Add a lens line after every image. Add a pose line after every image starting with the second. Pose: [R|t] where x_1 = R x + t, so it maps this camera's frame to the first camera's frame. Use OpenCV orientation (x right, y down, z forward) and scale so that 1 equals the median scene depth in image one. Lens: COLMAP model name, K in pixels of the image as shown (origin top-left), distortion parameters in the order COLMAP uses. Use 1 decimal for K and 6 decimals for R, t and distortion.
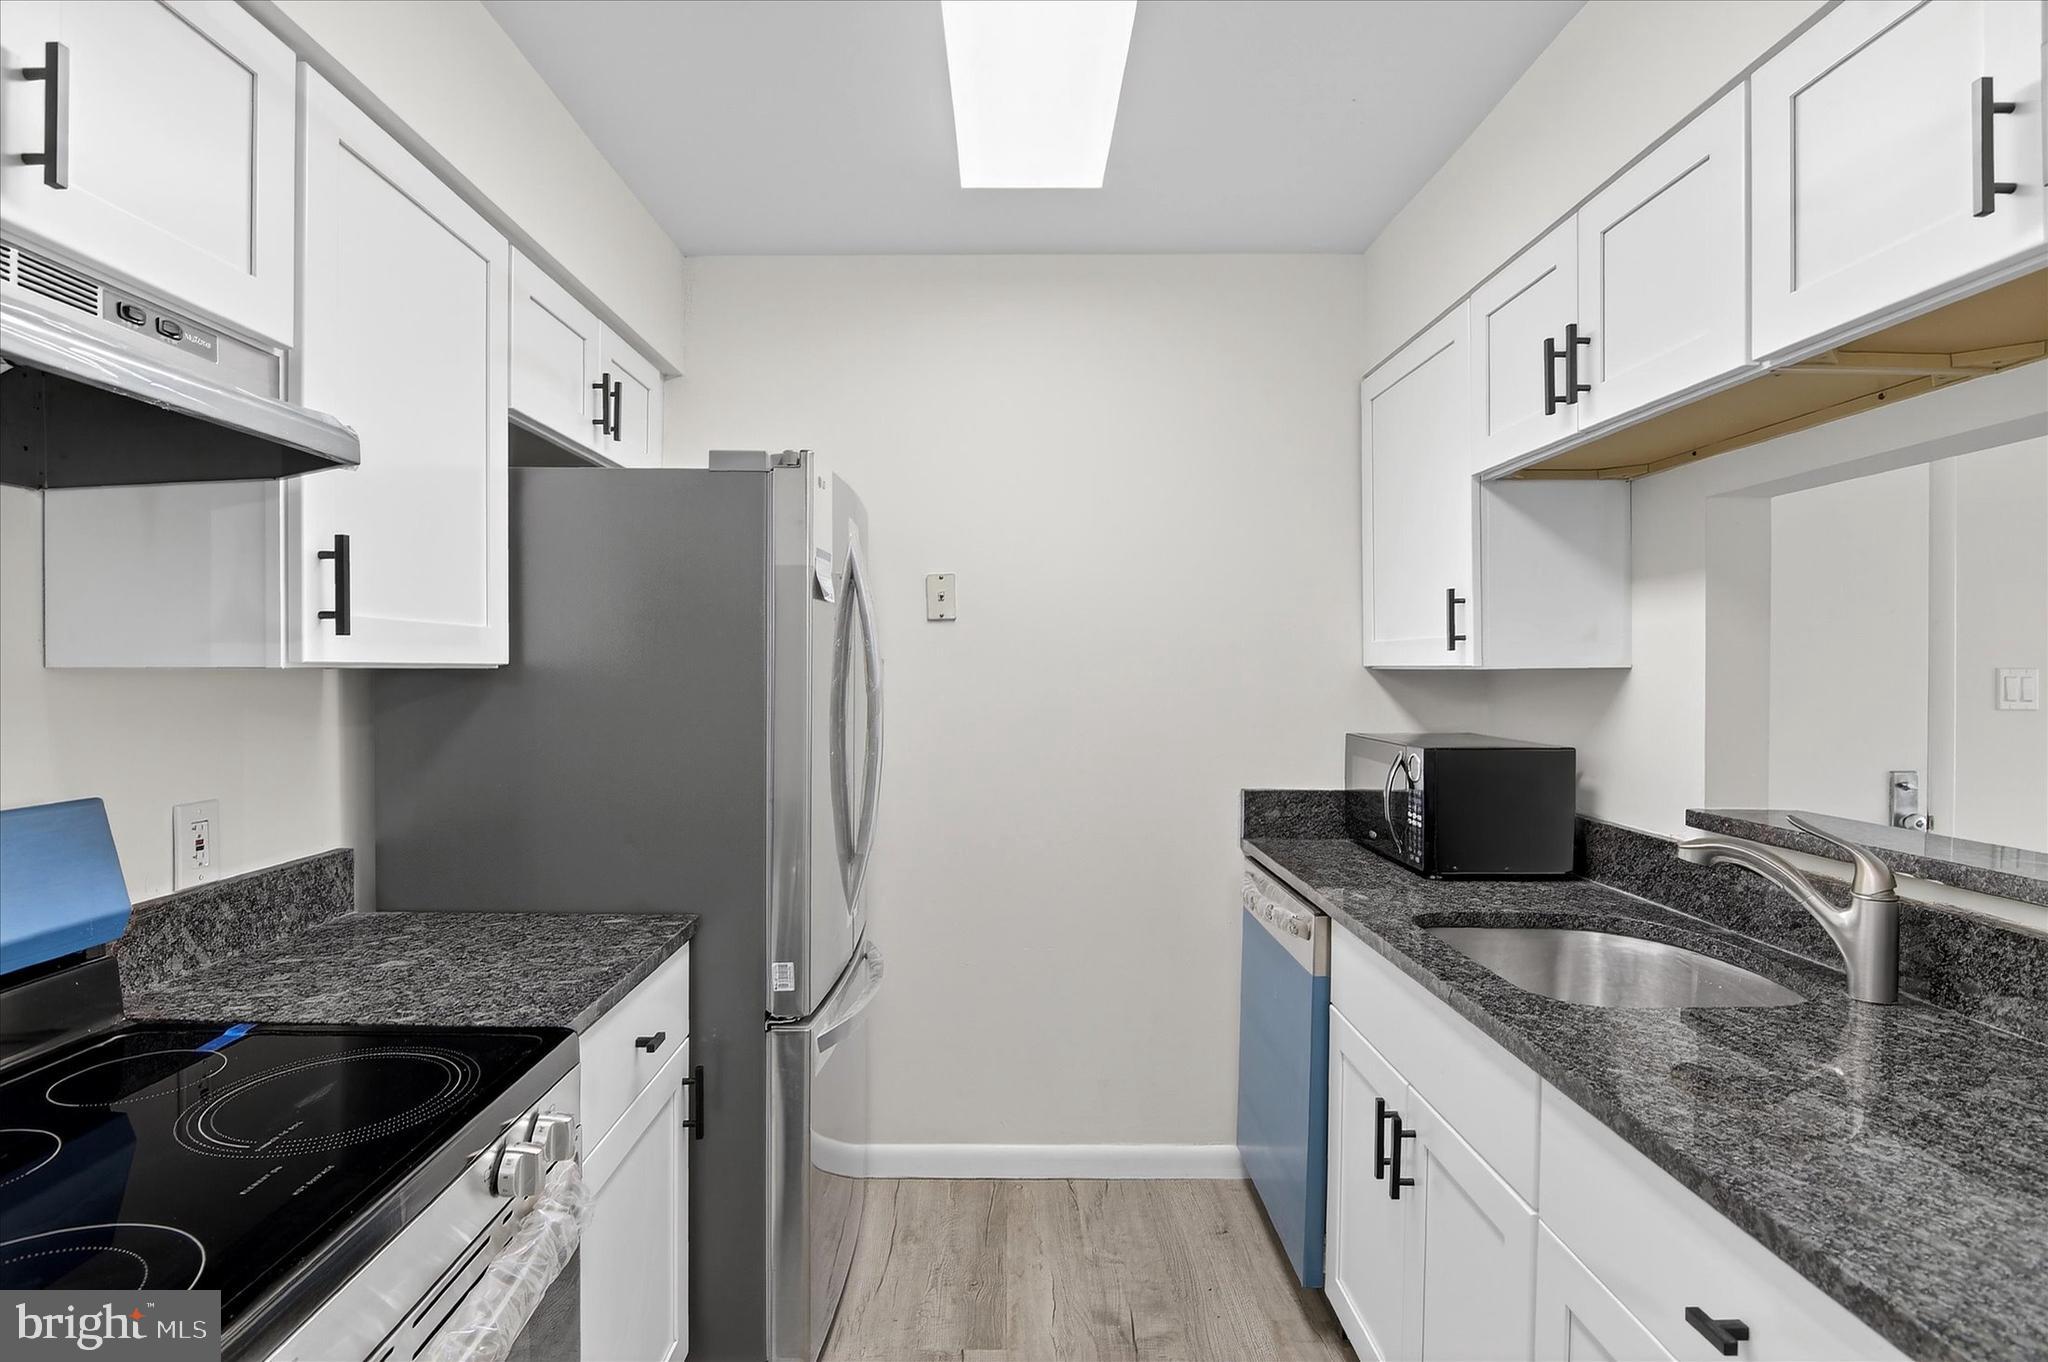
lens RADIAL K [[978.6, 0, 1011.5], [0, 978.6, 677.4], [0, 0, 1]] dist [-0.003815, -0.014649]
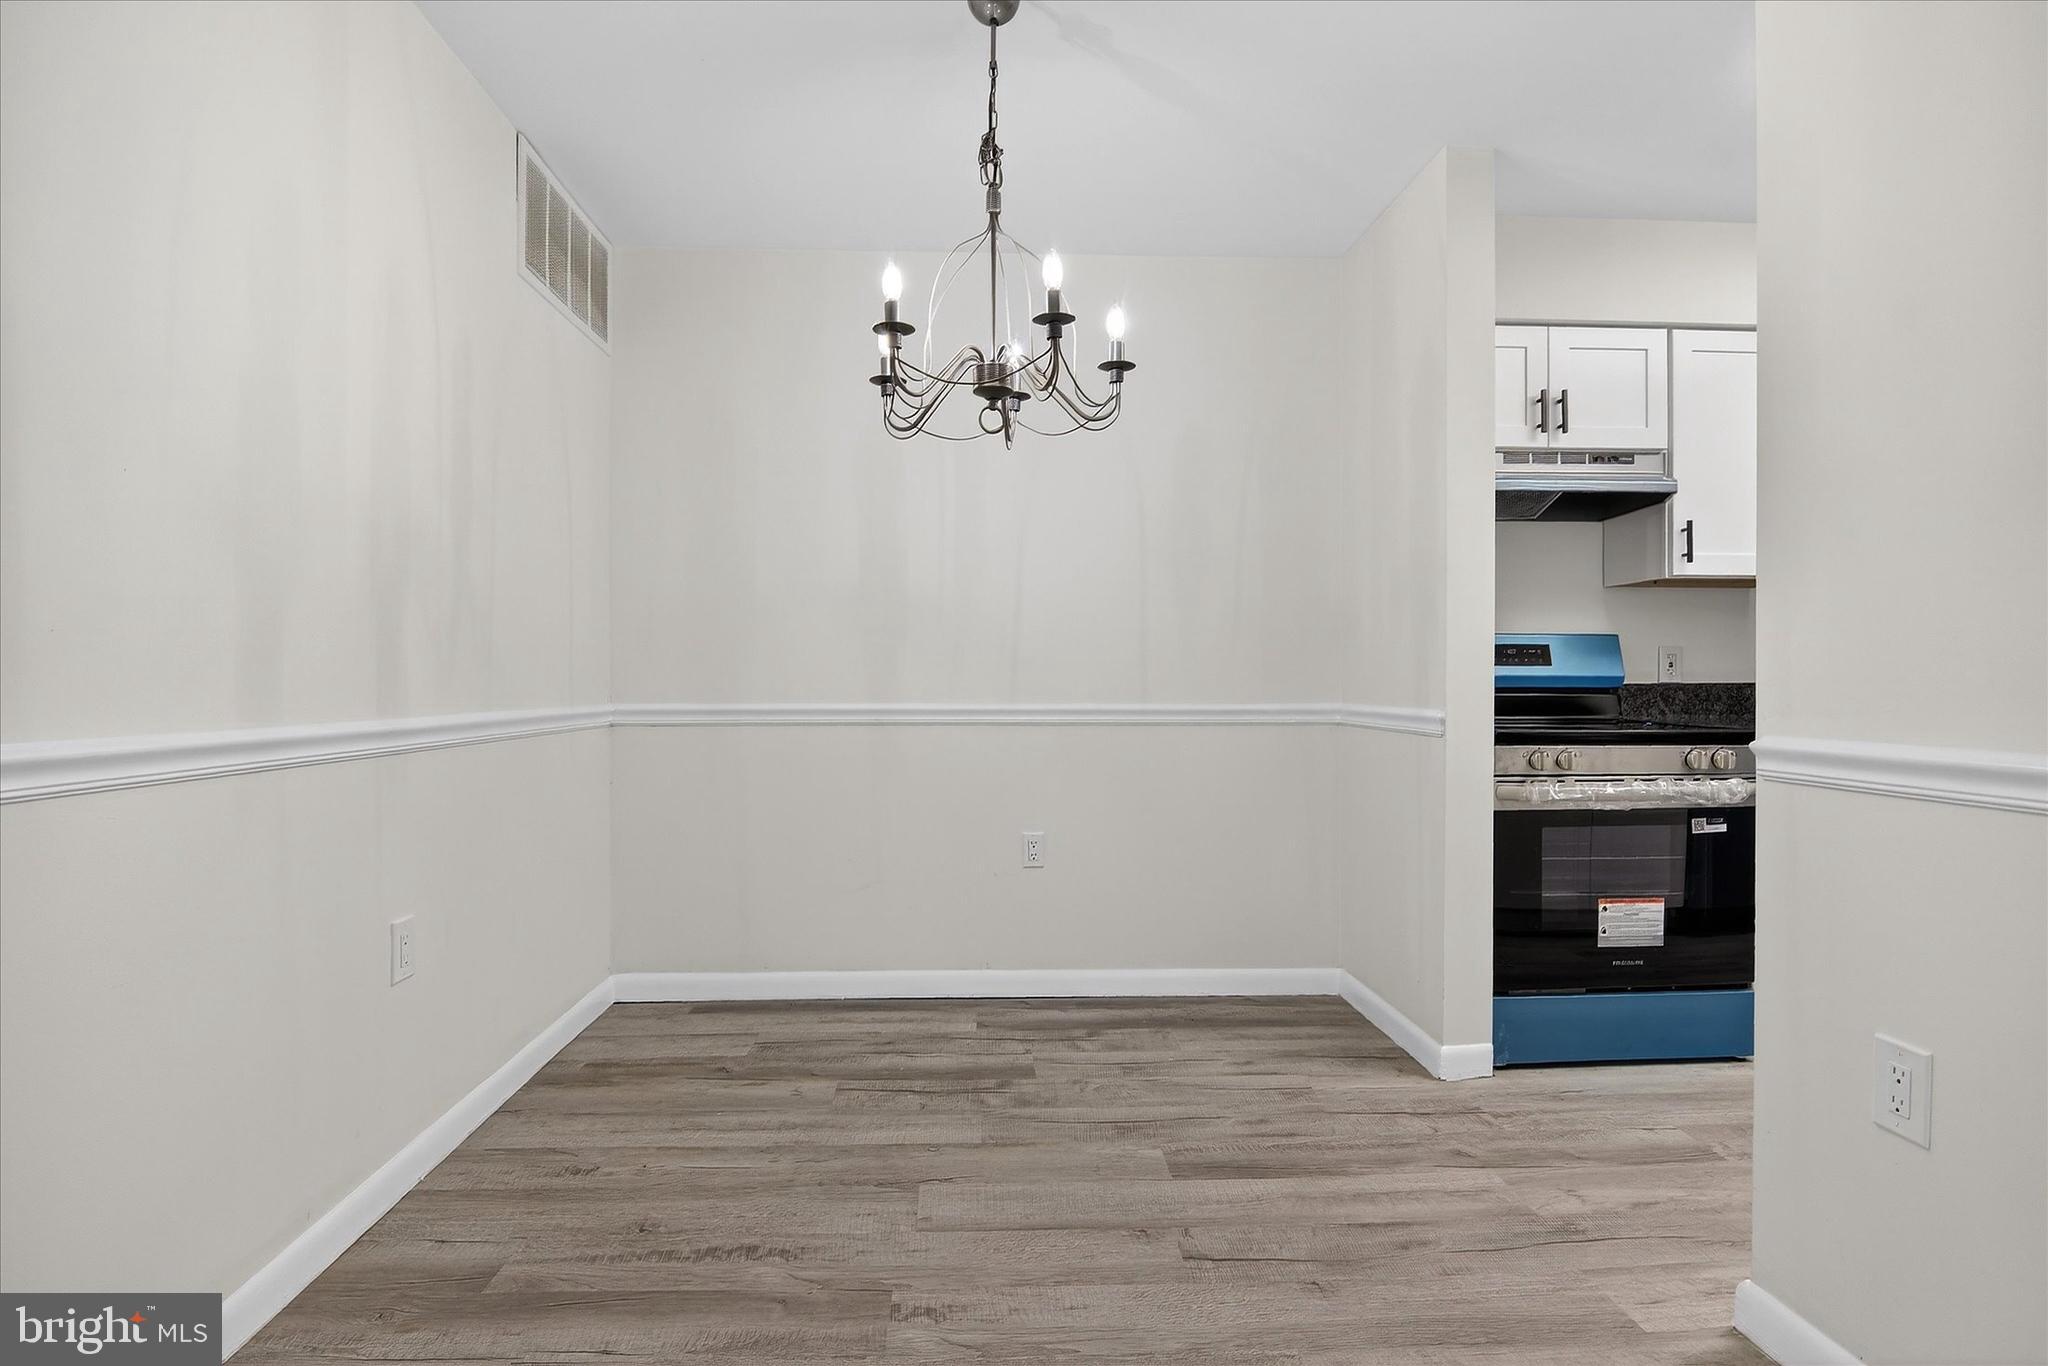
lens RADIAL K [[999.4, 0, 1019.2], [0, 999.4, 672.7], [0, 0, 1]] dist [0.000683, -0.014778]
pose [[0.040055, -0.001534, -0.999196, 1.199867], [-0.010412, 0.999944, -0.001953, 0.176273], [0.999143, 0.010481, 0.040037, -0.519566]]
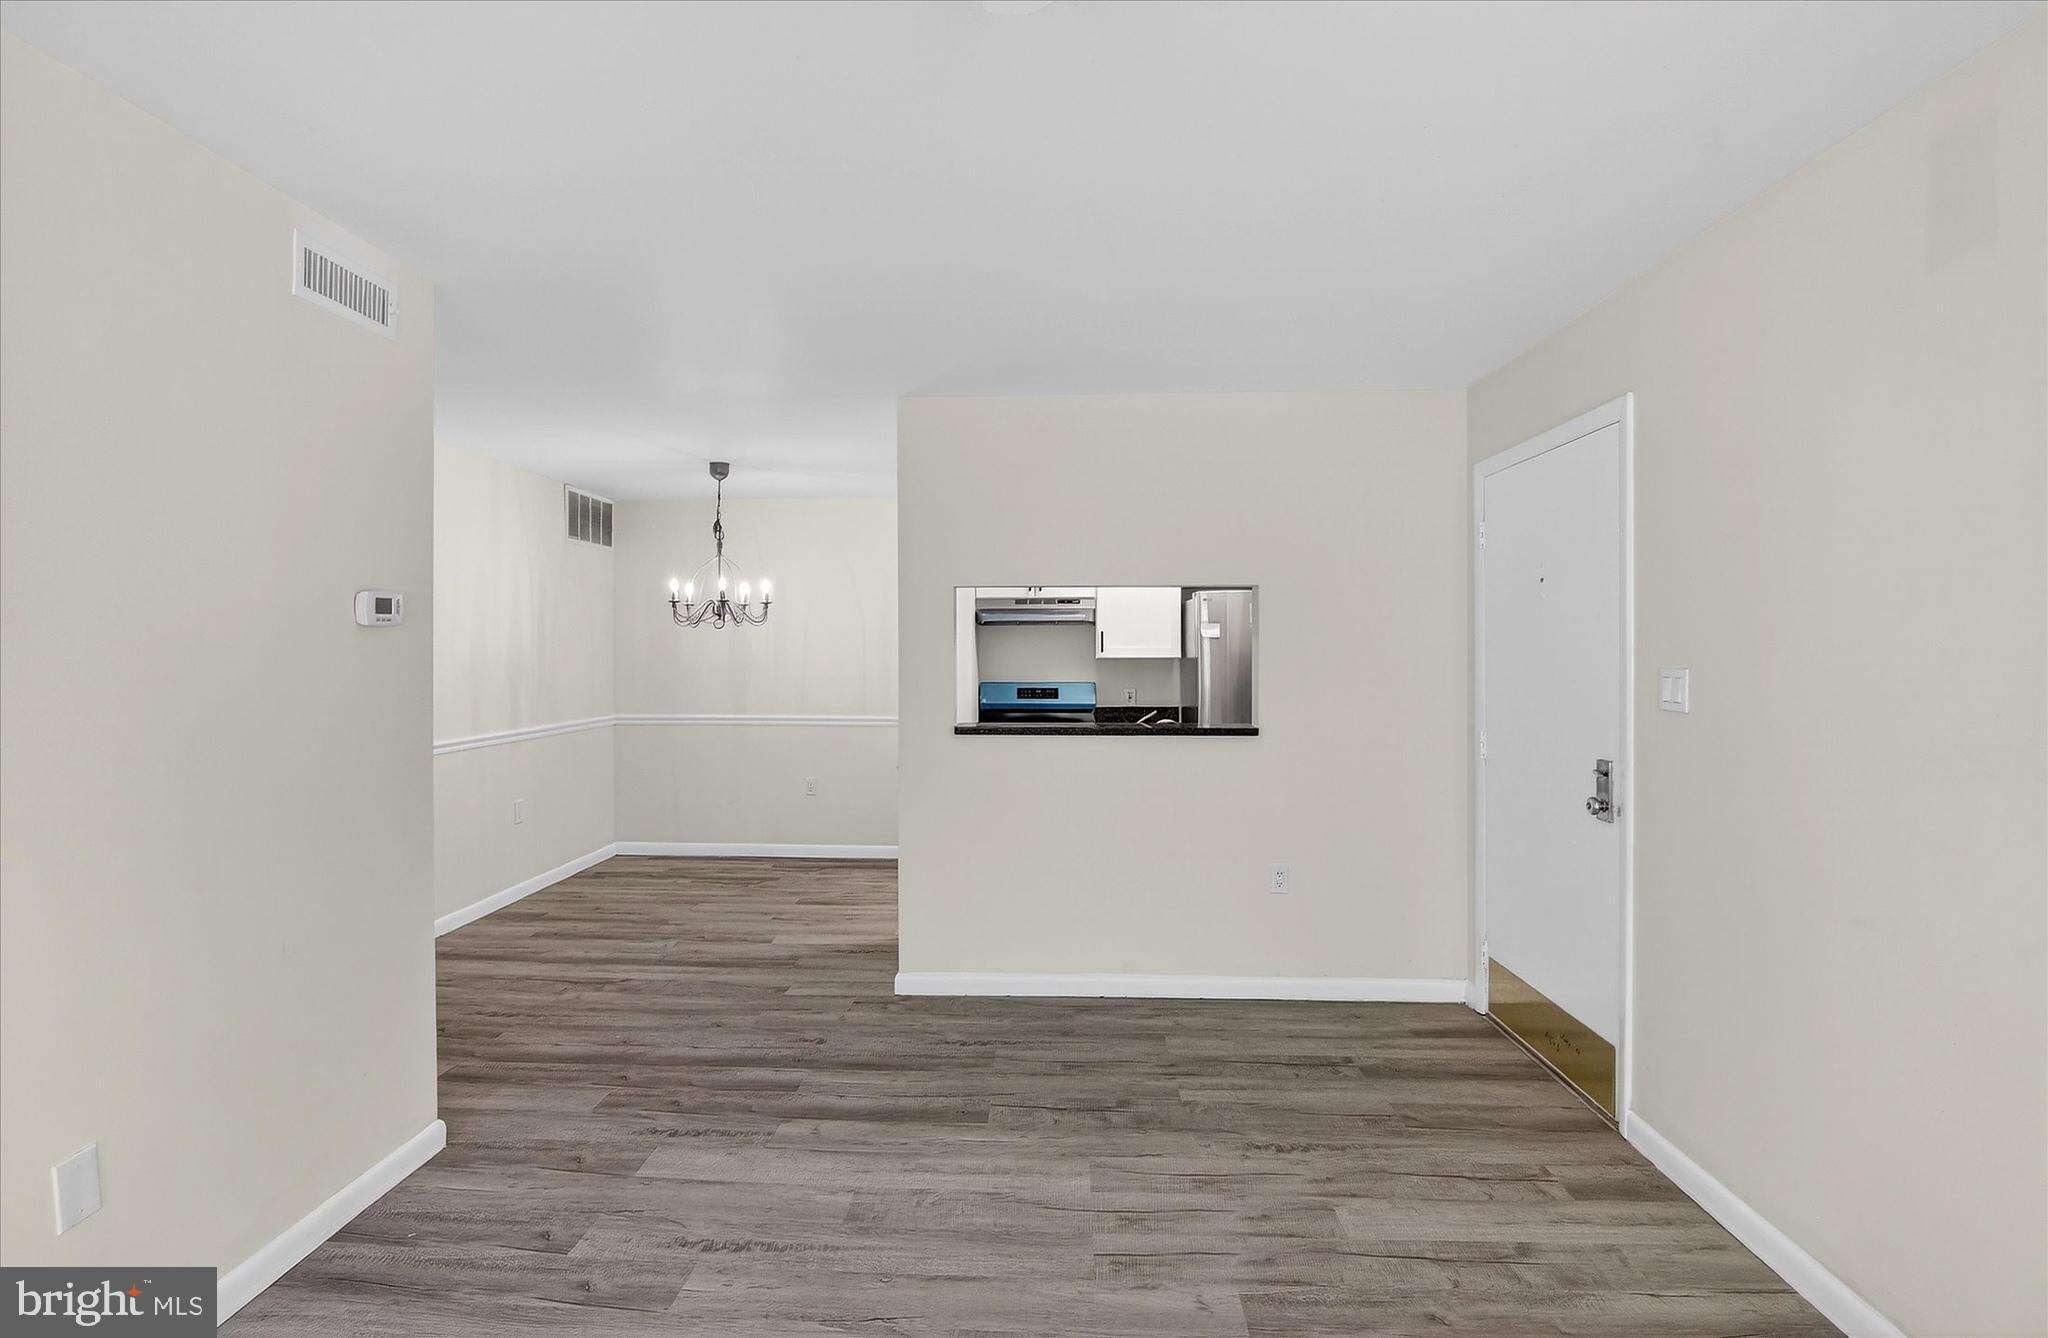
lens RADIAL K [[968.9, 0, 1018.9], [0, 968.9, 648.2], [0, 0, 1]] dist [-0.002459, -0.000746]
pose [[-0.054483, 0.002205, -0.998512, 3.074535], [-0.007803, 0.999966, 0.002634, -0.054638], [0.998484, 0.007935, -0.054464, 0.610188]]
